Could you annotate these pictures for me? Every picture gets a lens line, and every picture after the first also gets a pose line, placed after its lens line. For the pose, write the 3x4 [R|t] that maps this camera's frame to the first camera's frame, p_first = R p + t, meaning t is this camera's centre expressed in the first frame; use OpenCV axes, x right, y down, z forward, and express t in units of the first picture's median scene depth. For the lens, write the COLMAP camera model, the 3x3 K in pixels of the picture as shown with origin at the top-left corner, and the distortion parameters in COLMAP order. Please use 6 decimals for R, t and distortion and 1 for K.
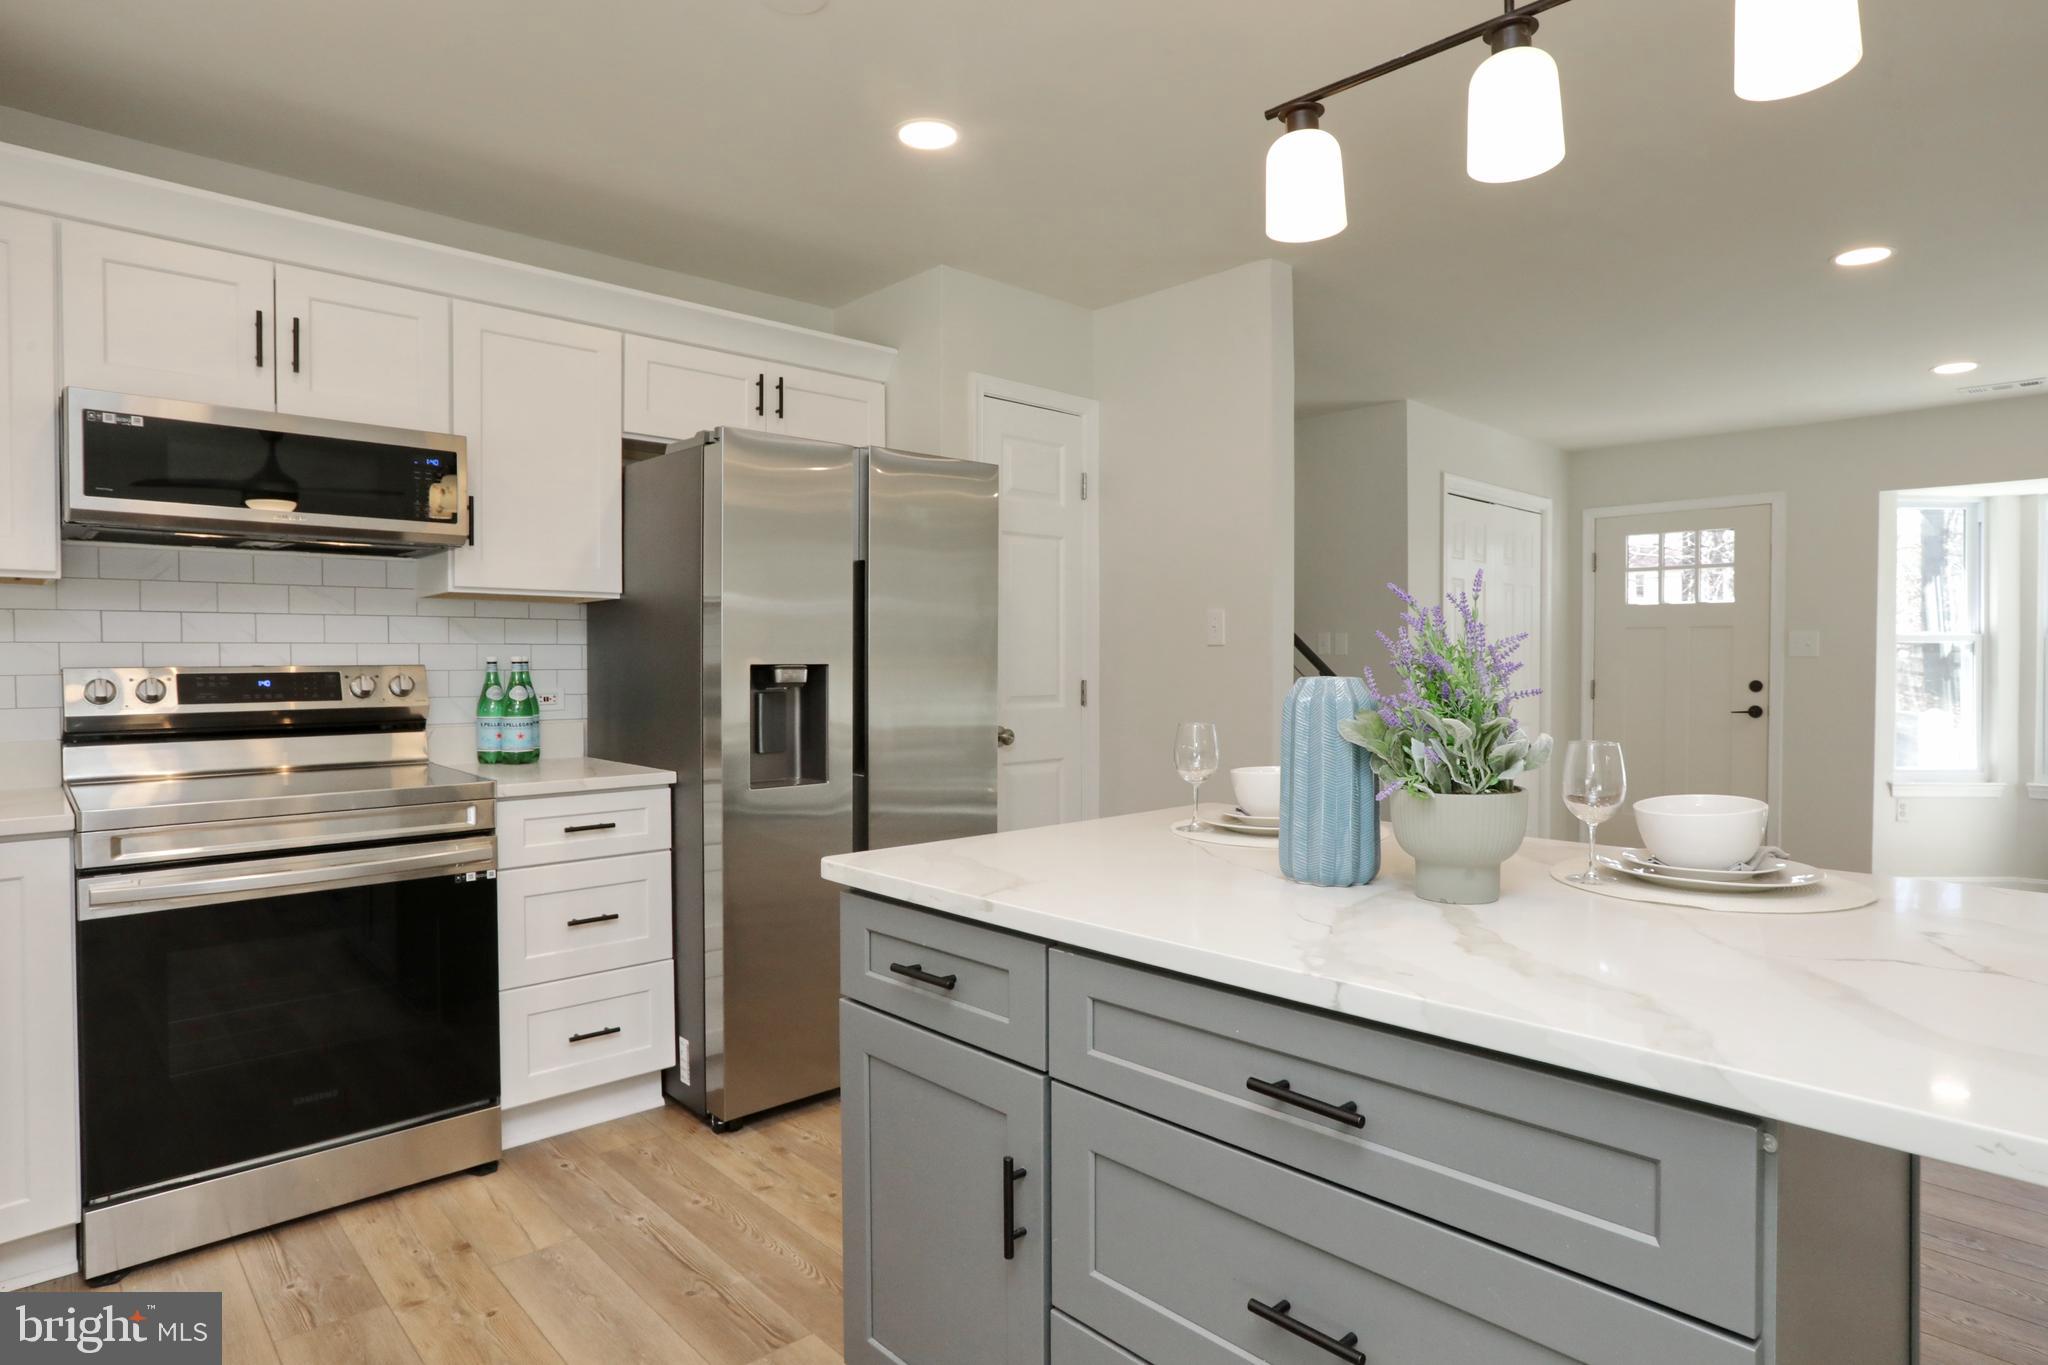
lens RADIAL K [[1107.9, 0, 1007.5], [0, 1107.9, 673.7], [0, 0, 1]] dist [-0.042365, 0.009974]
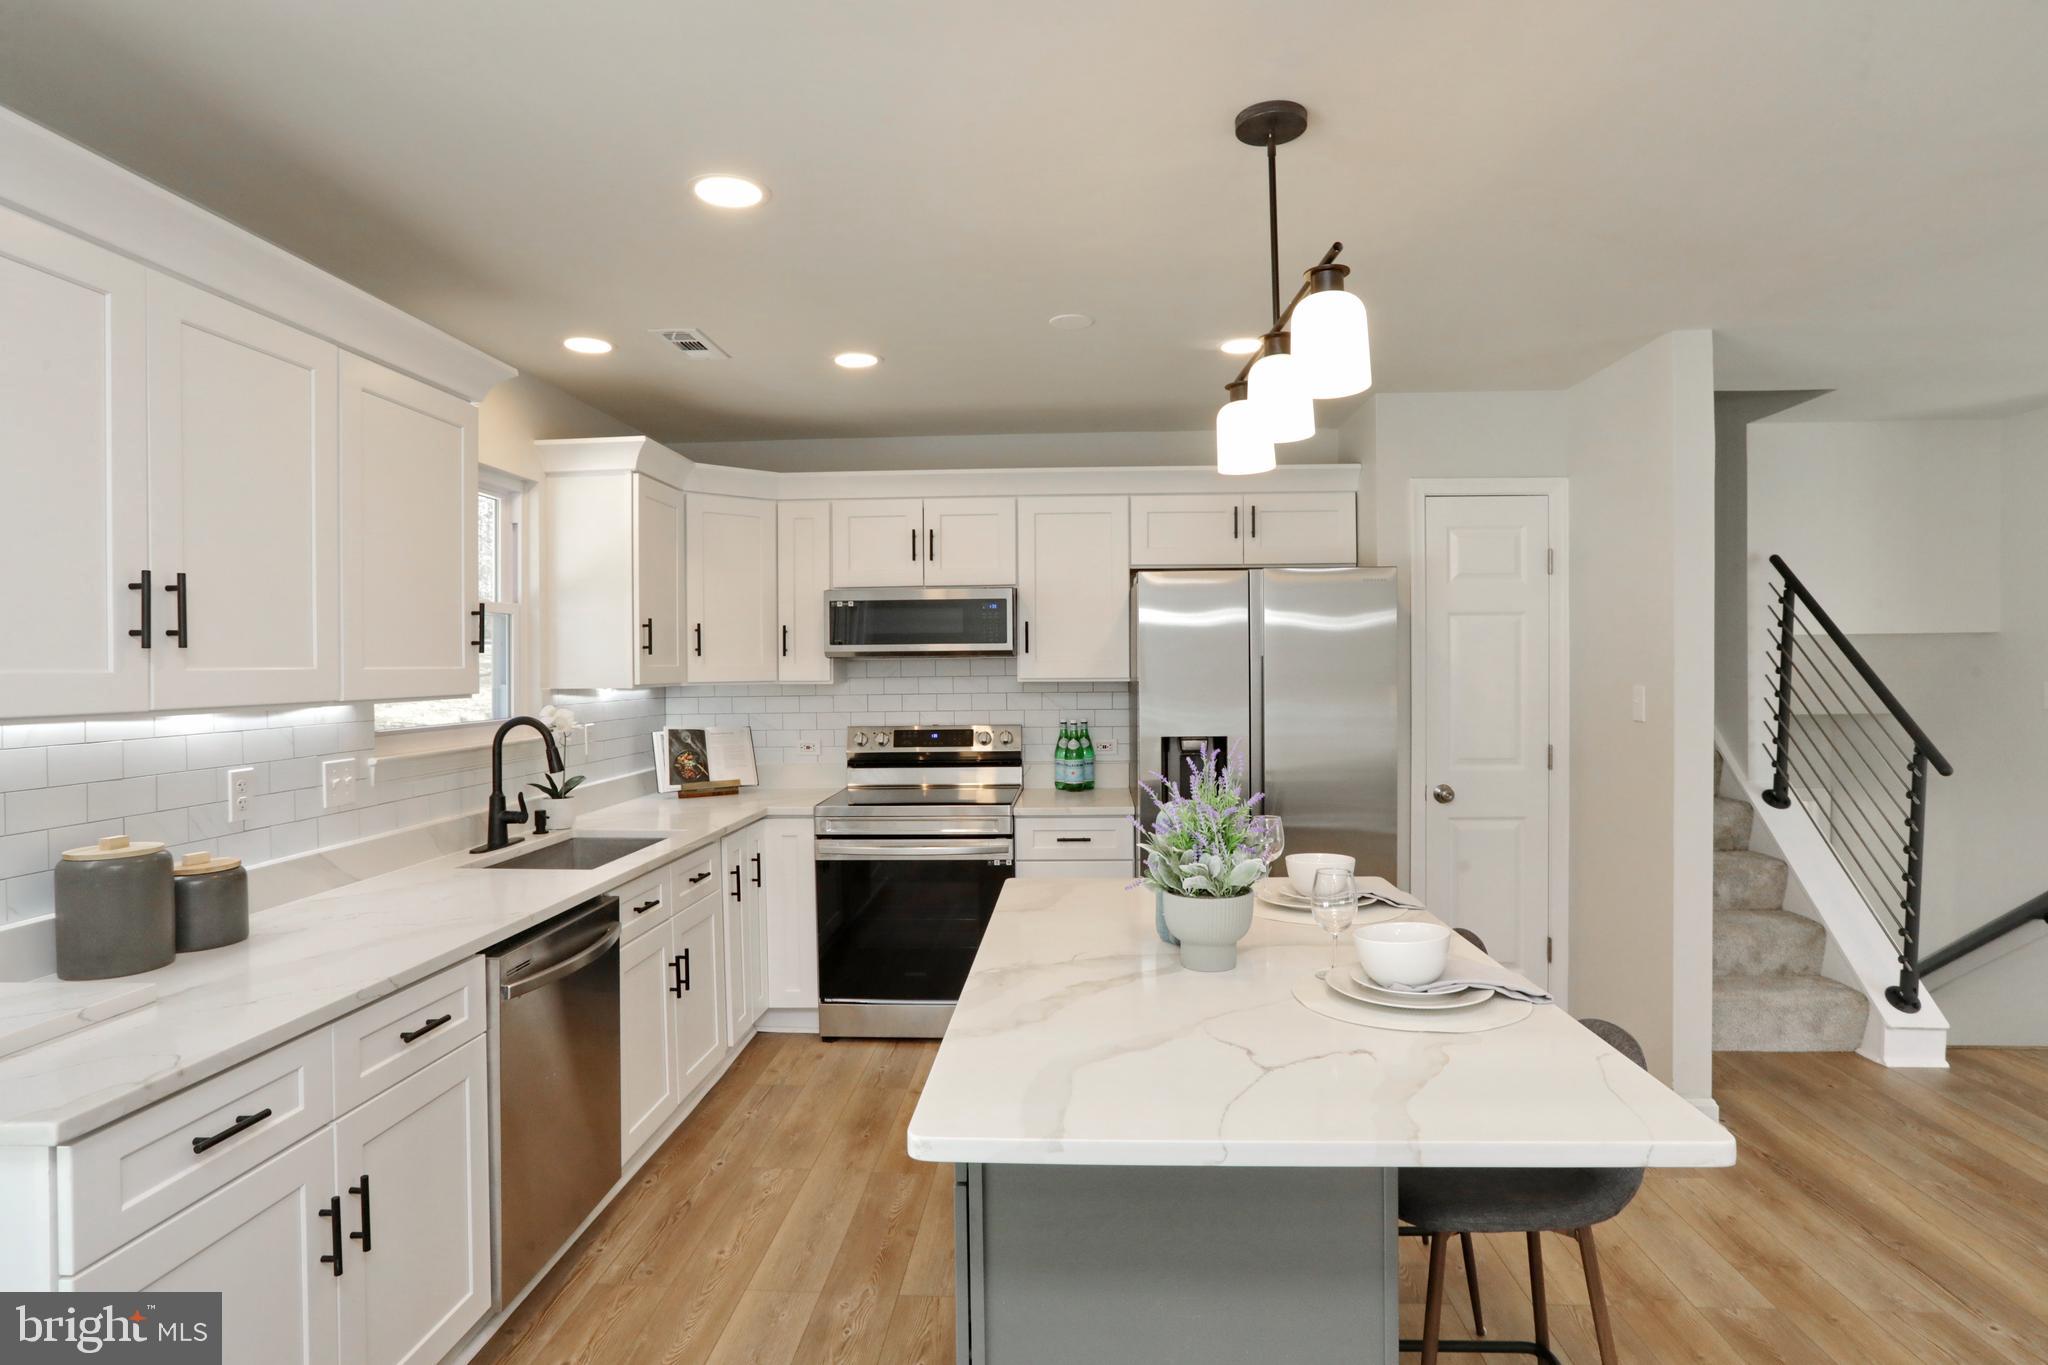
lens RADIAL K [[1107.9, 0, 1019.0], [0, 1107.9, 662.6], [0, 0, 1]] dist [-0.042365, 0.009974]
pose [[0.701213, -0.004435, -0.712938, 0.639932], [0.001192, 0.999987, -0.005049, -0.094544], [0.712951, 0.002691, 0.701209, -0.130304]]
